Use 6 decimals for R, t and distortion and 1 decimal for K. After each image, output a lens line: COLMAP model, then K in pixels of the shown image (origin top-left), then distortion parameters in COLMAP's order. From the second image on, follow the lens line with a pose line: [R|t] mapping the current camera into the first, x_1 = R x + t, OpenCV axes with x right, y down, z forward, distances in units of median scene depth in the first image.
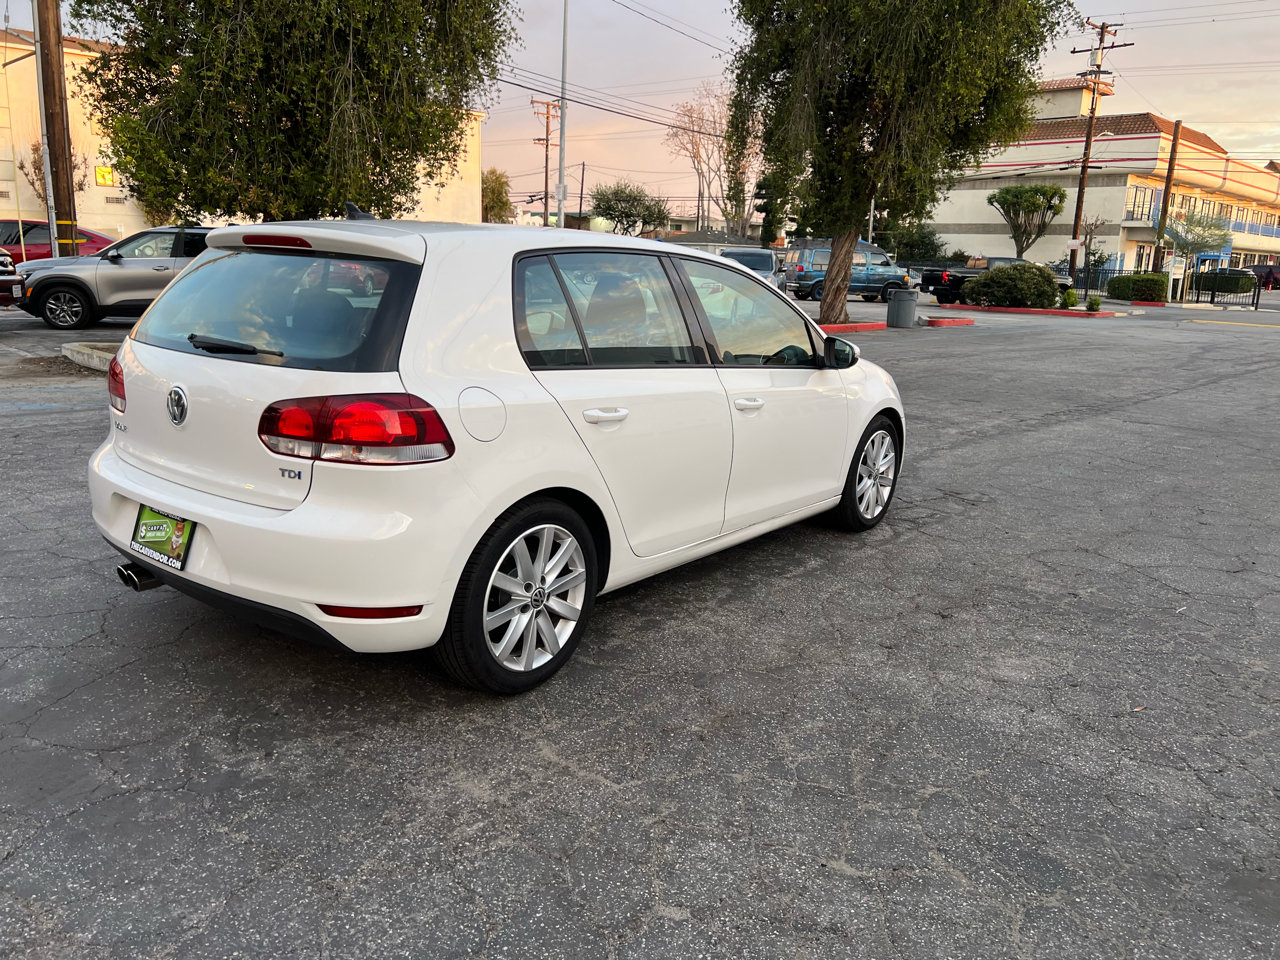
lens RADIAL K [[962.1, 0, 638.4], [0, 962.1, 461.4], [0, 0, 1]] dist [0.048106, -0.054830]
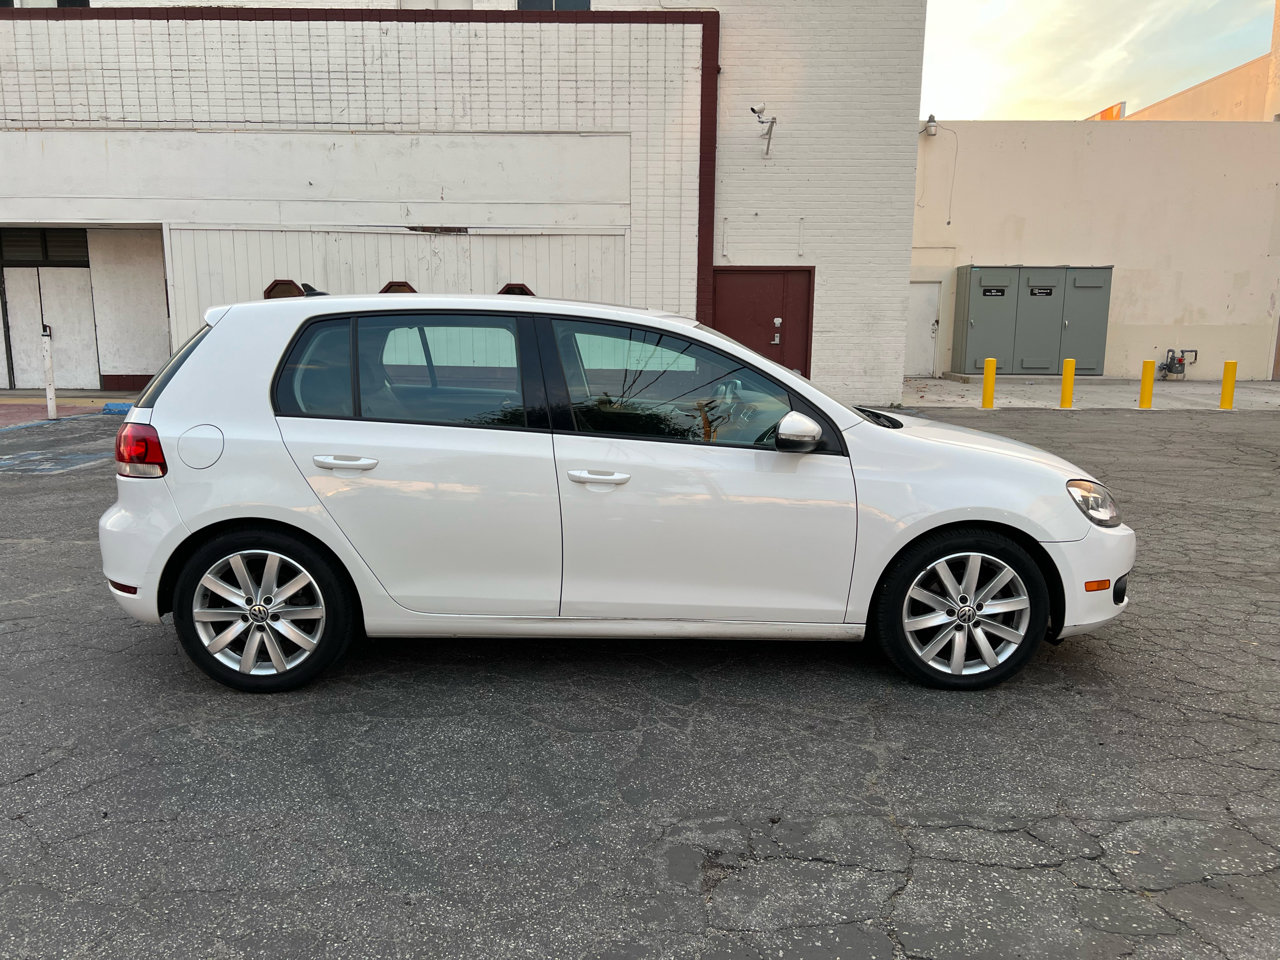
lens RADIAL K [[962.1, 0, 652.2], [0, 962.1, 485.7], [0, 0, 1]] dist [0.048106, -0.054830]
pose [[-0.676039, -0.164311, 0.718313, 0.105903], [0.123842, 0.935620, 0.330573, -0.354568], [-0.726385, 0.312437, -0.612167, 1.703393]]
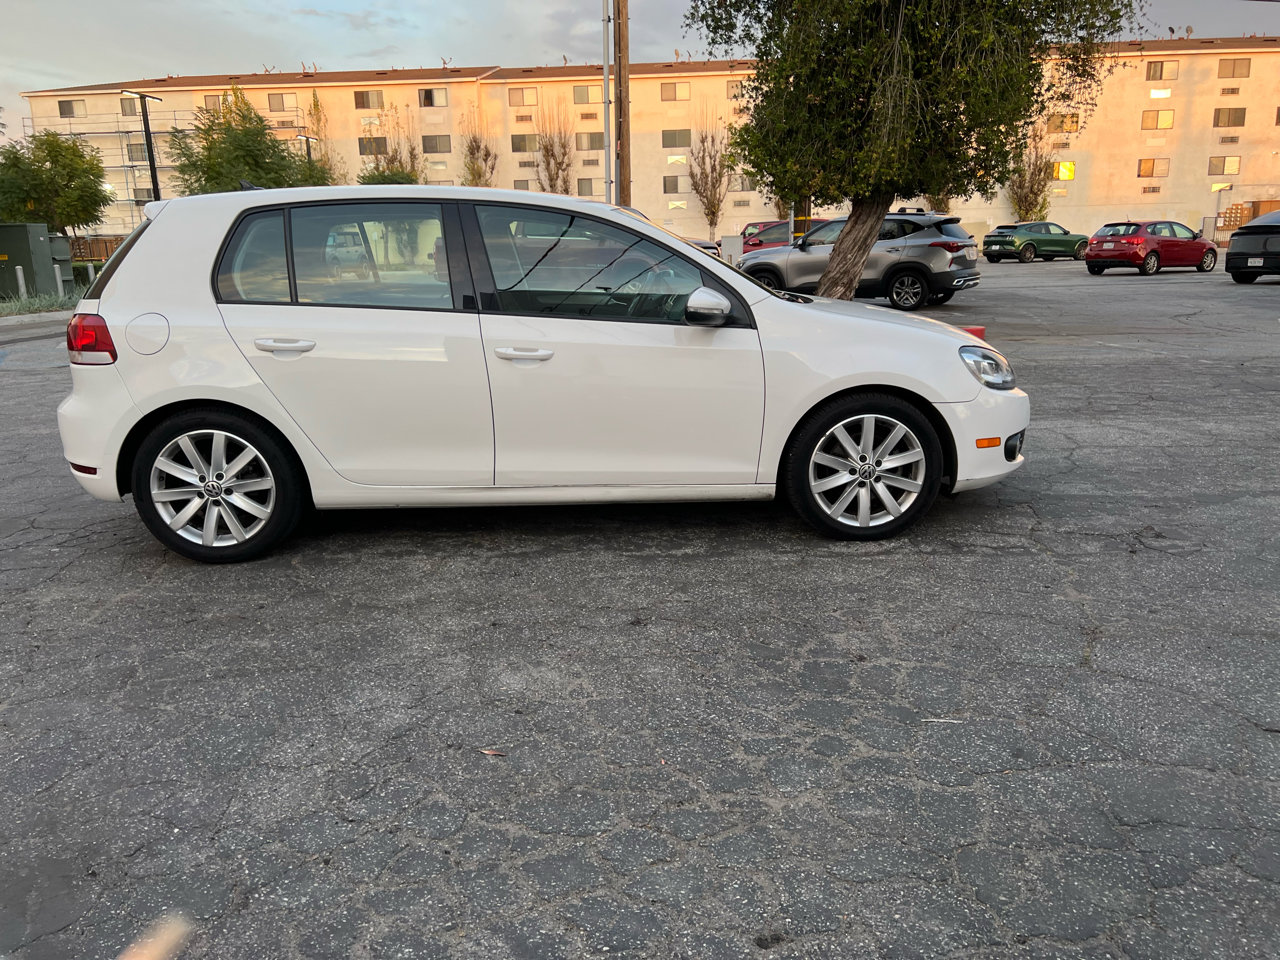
lens RADIAL K [[962.1, 0, 656.9], [0, 962.1, 465.5], [0, 0, 1]] dist [0.048106, -0.054830]
pose [[0.647479, 0.127514, -0.751340, 0.834681], [-0.116244, 0.990891, 0.067995, -0.027203], [0.753166, 0.043313, 0.656403, 0.427184]]
